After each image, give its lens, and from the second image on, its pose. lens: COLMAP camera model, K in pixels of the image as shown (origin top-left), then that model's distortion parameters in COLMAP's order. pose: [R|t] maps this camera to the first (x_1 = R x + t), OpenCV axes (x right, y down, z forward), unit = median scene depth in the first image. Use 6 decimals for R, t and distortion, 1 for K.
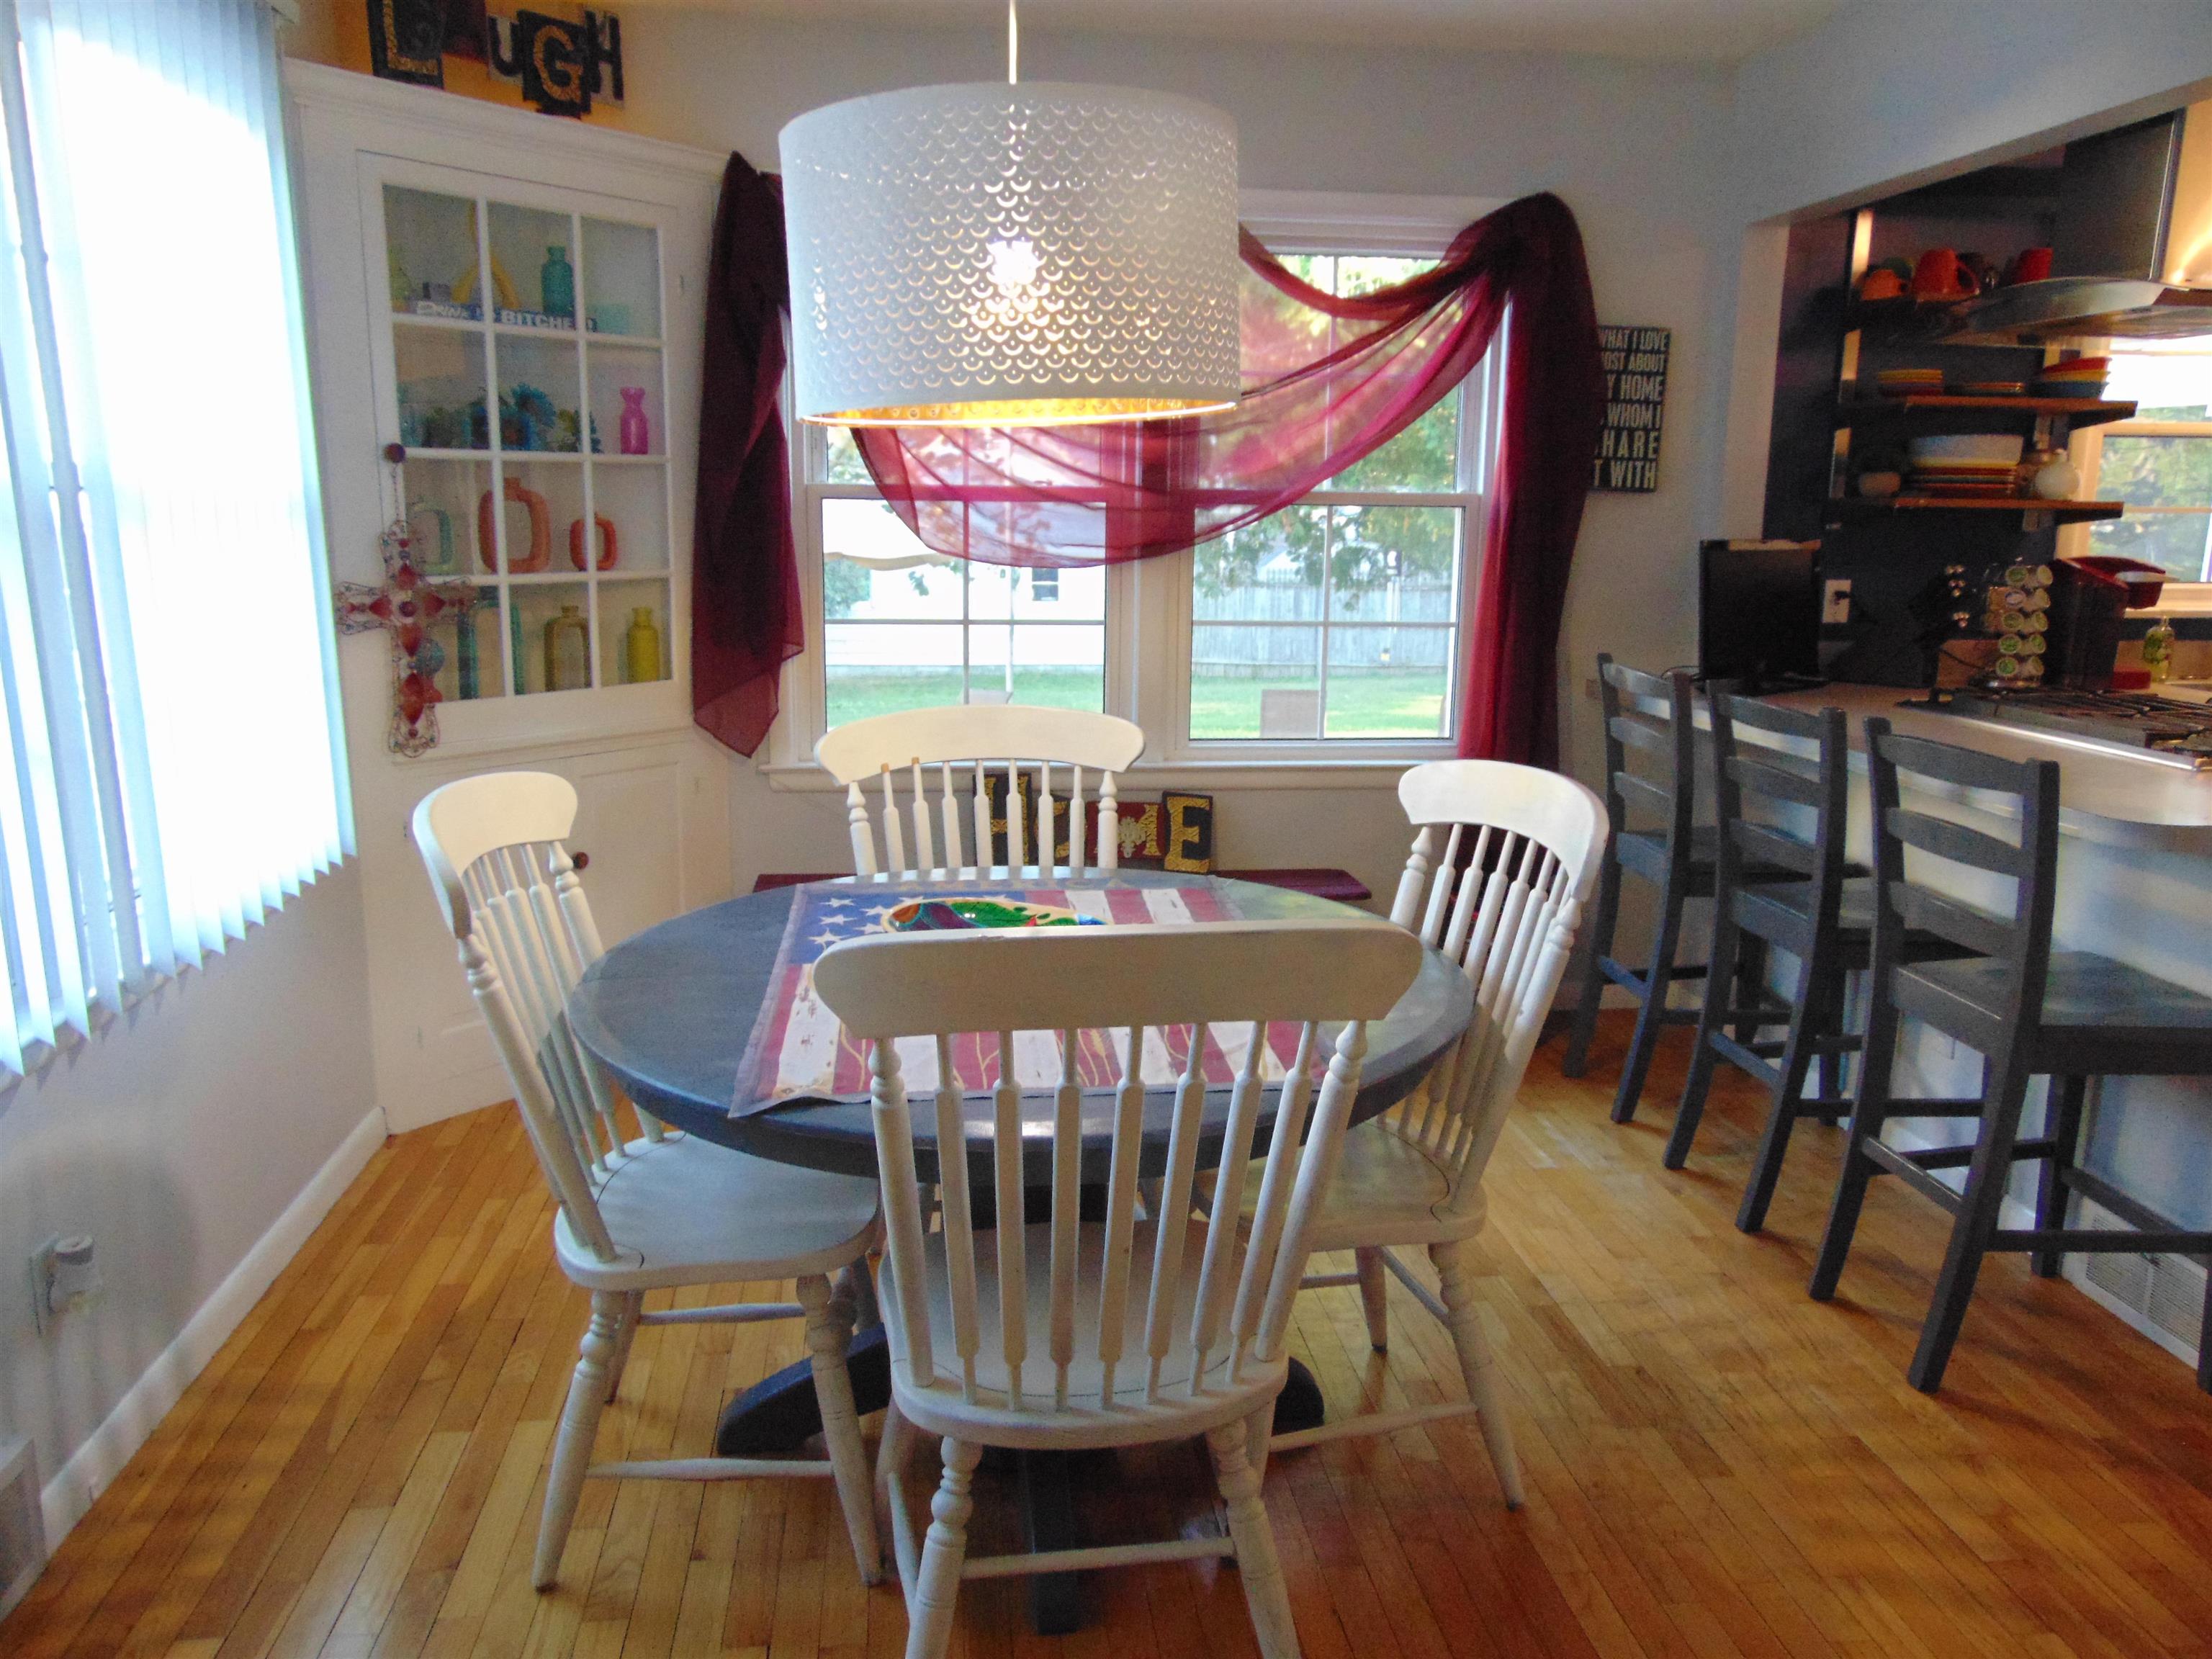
lens RADIAL K [[1640.5, 0, 1106.0], [0, 1640.5, 829.5], [0, 0, 1]] dist [-0.013865, 0.024776]
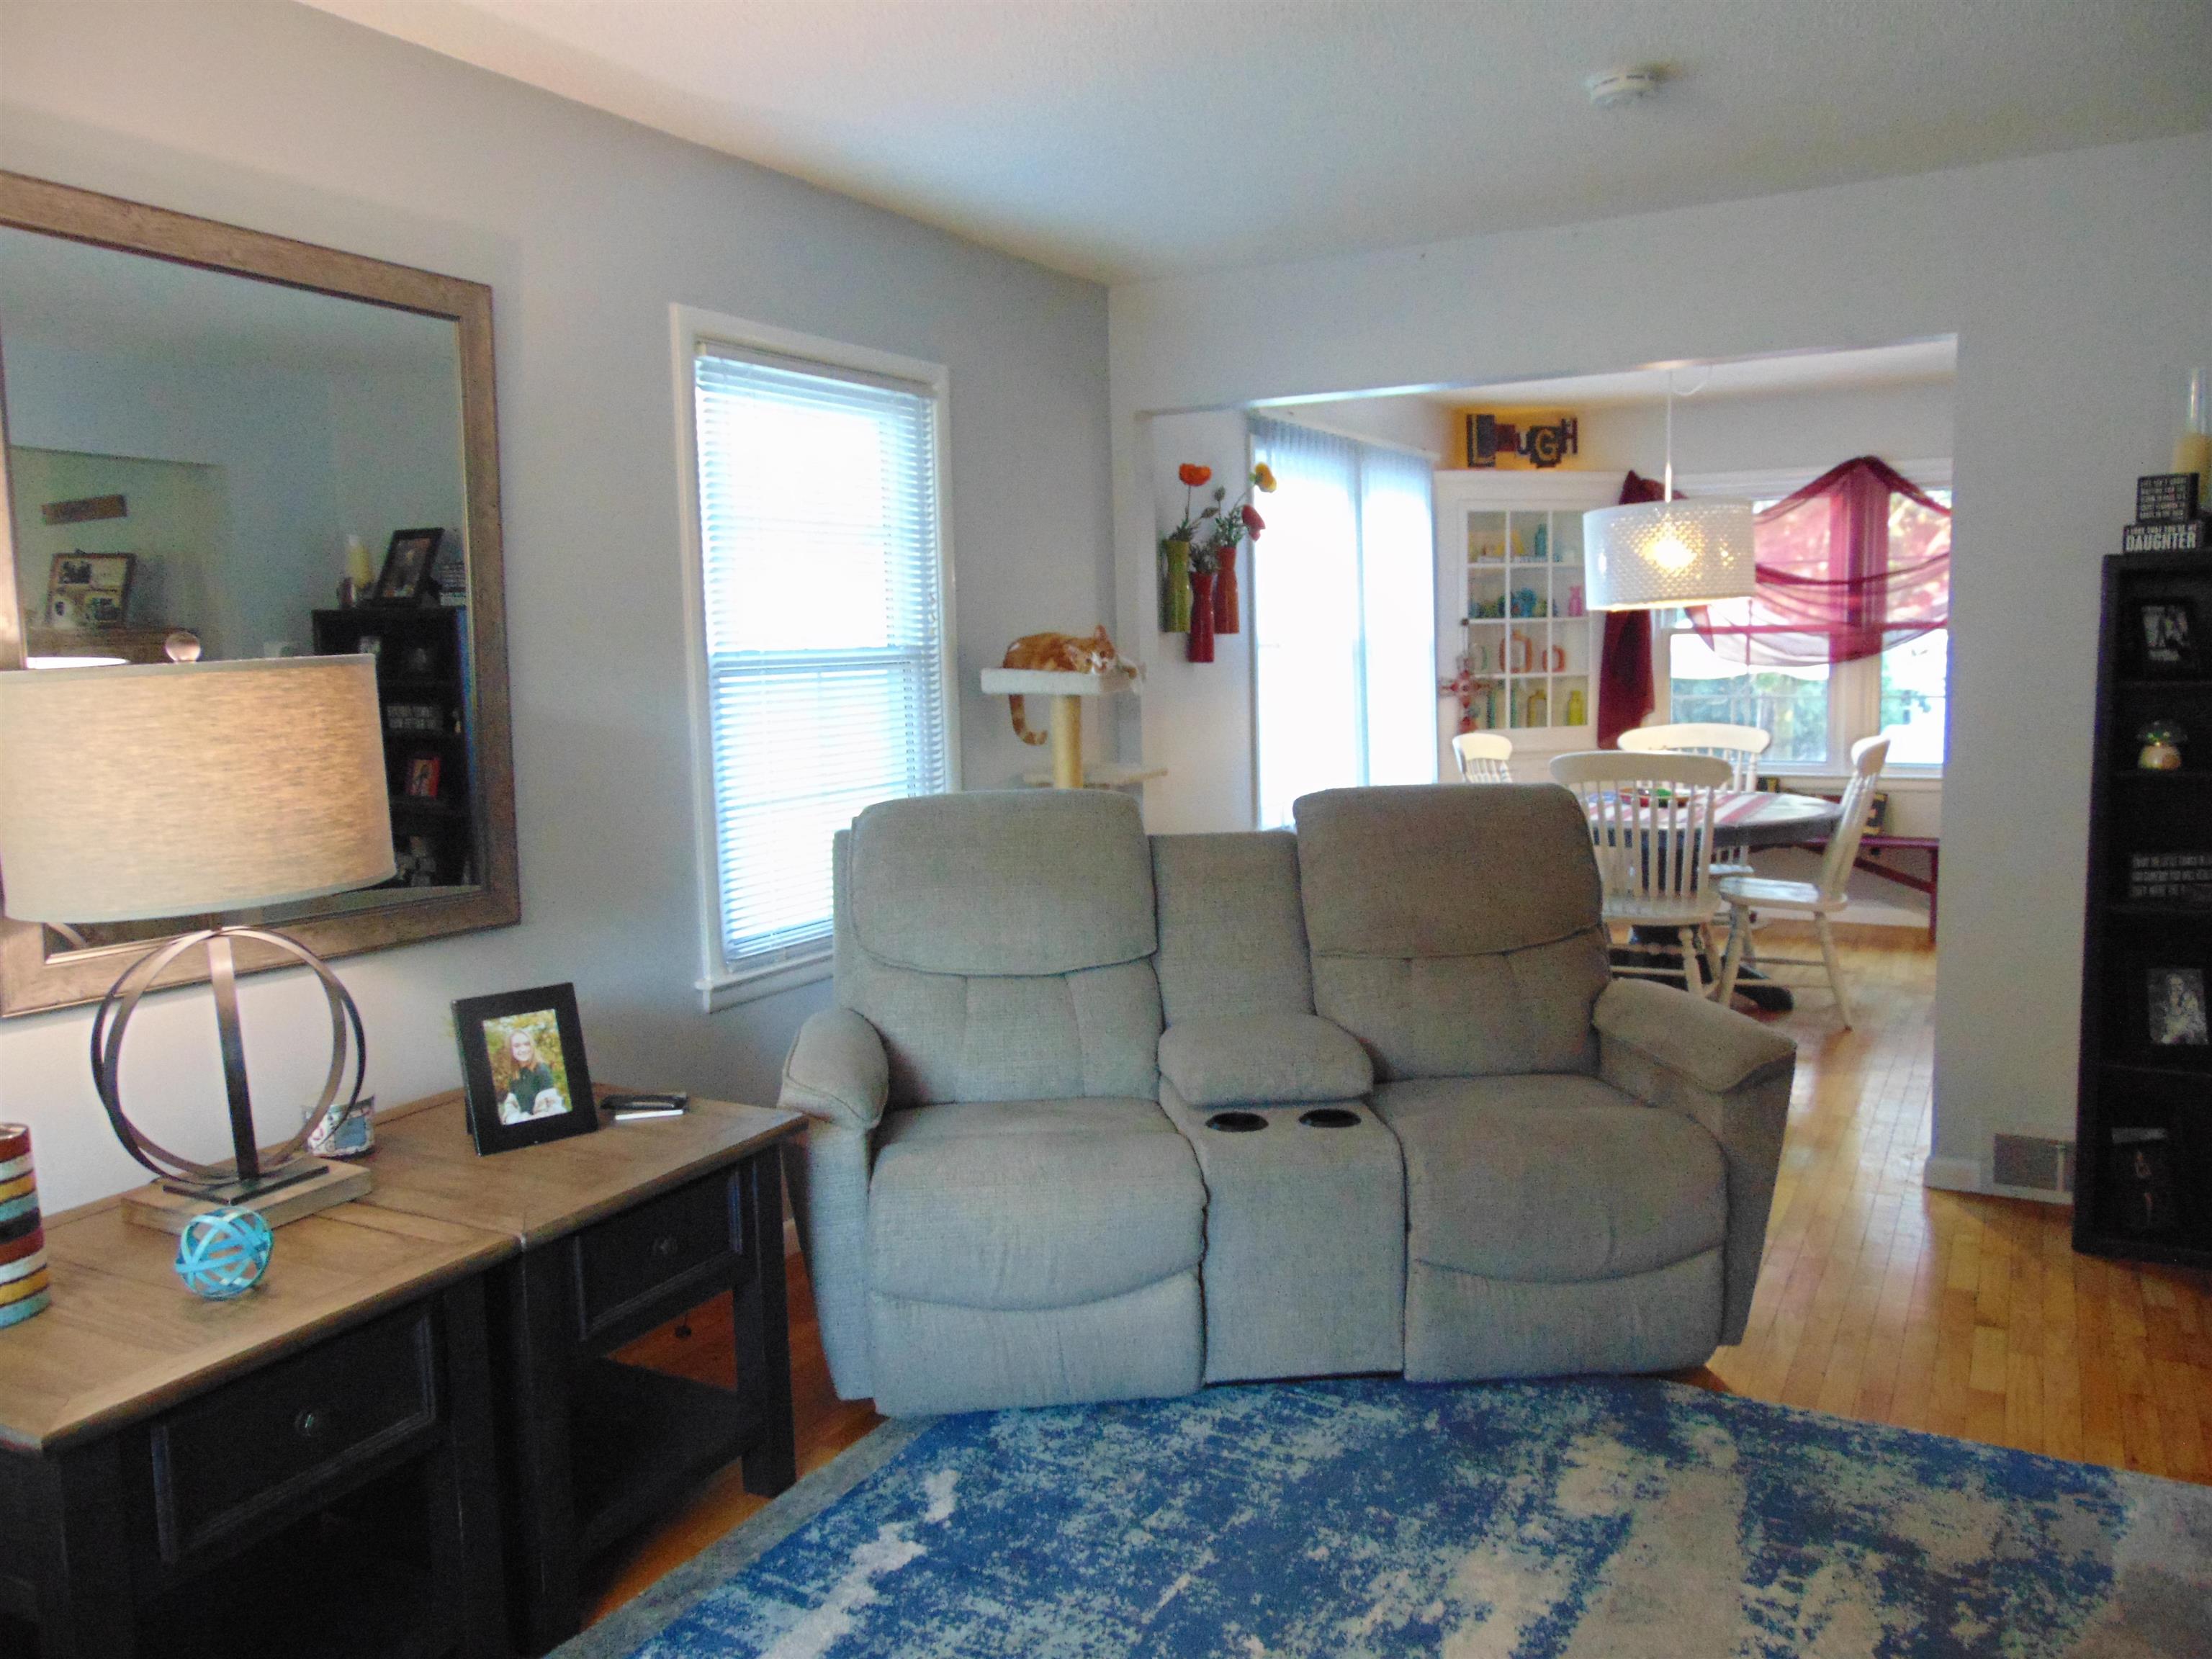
lens RADIAL K [[1640.5, 0, 1106.0], [0, 1640.5, 829.5], [0, 0, 1]] dist [-0.013865, 0.024776]
pose [[0.813830, 0.035463, -0.580019, 0.481961], [-0.082662, 0.995051, -0.055146, 0.220485], [0.575193, 0.092825, 0.812734, -1.091327]]
